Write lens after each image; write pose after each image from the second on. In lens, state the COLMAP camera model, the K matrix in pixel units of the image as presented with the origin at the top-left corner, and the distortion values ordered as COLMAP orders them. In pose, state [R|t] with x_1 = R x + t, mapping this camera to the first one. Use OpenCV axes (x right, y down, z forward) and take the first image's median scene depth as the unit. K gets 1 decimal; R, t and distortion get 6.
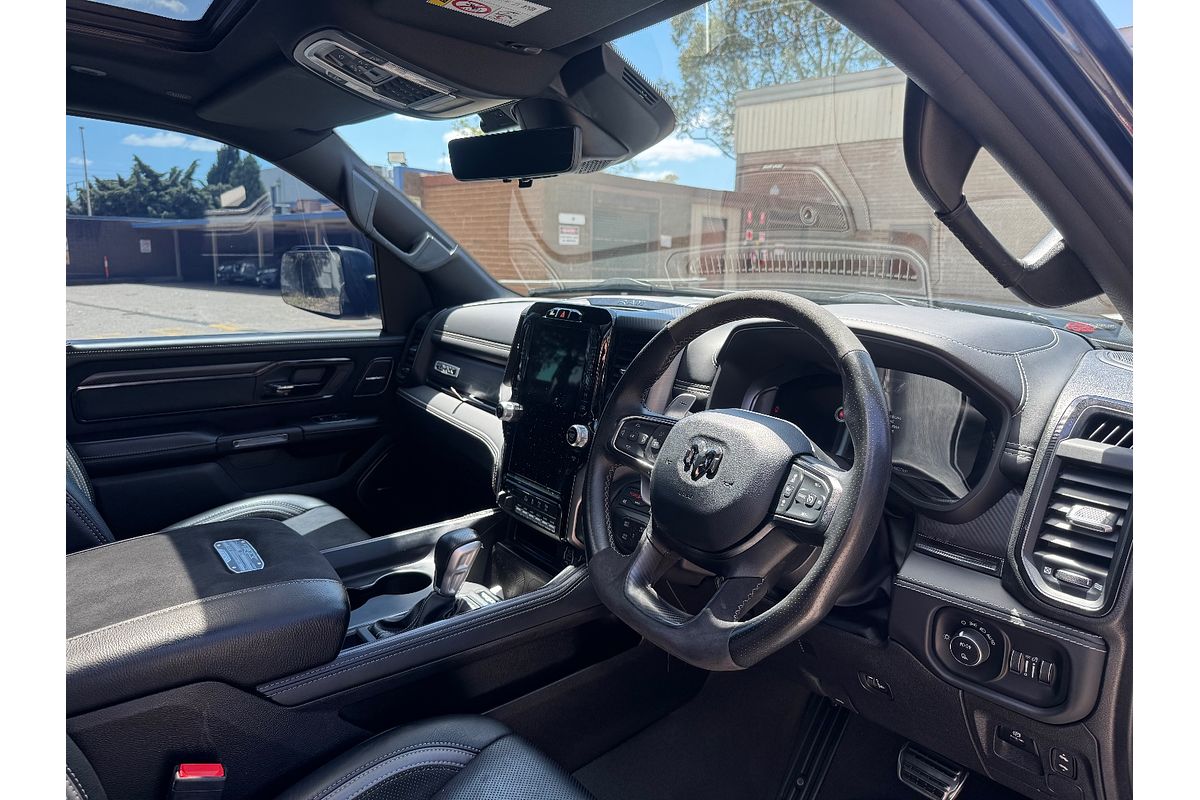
lens RADIAL K [[730.8, 0, 602.1], [0, 730.8, 385.1], [0, 0, 1]] dist [0.001216, 0.000394]
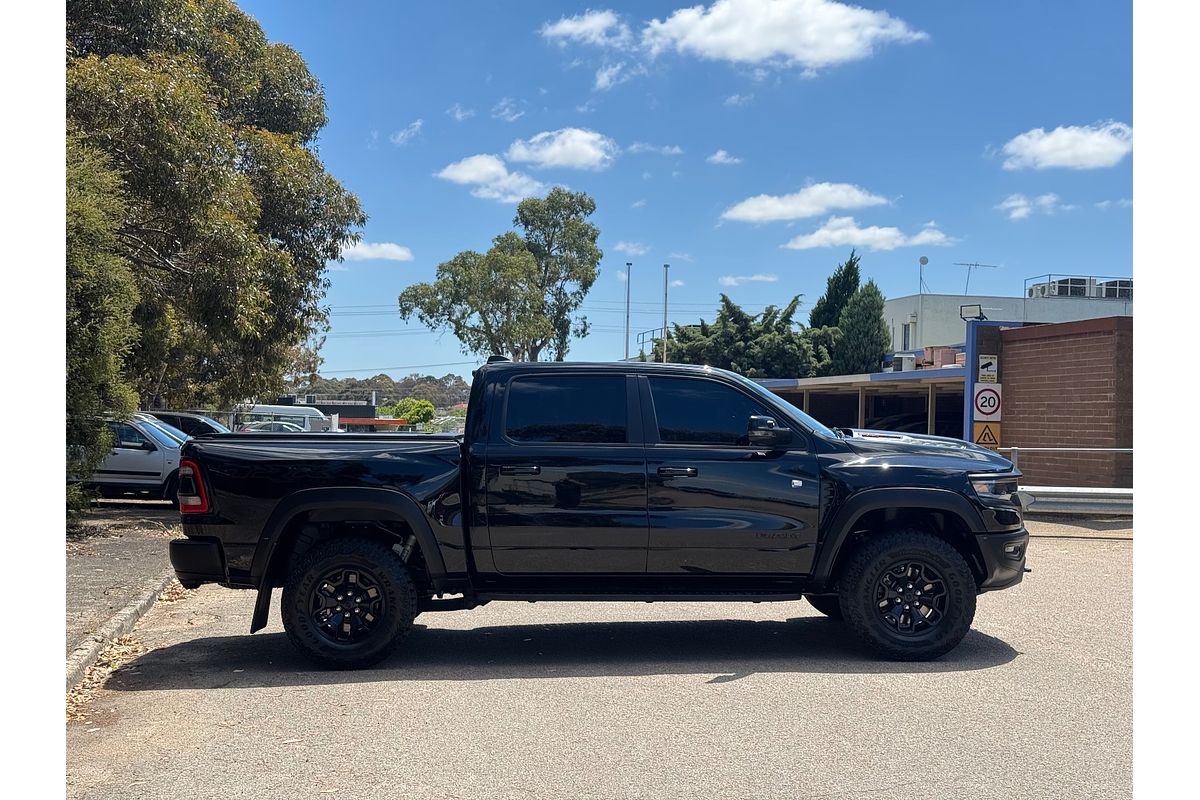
lens RADIAL K [[1637.0, 0, 600.0], [0, 1637.0, 400.0], [0, 0, 1]] dist [0.004279, 0.003597]
pose [[0.806580, -0.003675, -0.591114, 0.221351], [-0.115227, 0.979821, -0.163319, 0.069258], [0.579786, 0.199842, 0.789881, -0.332718]]
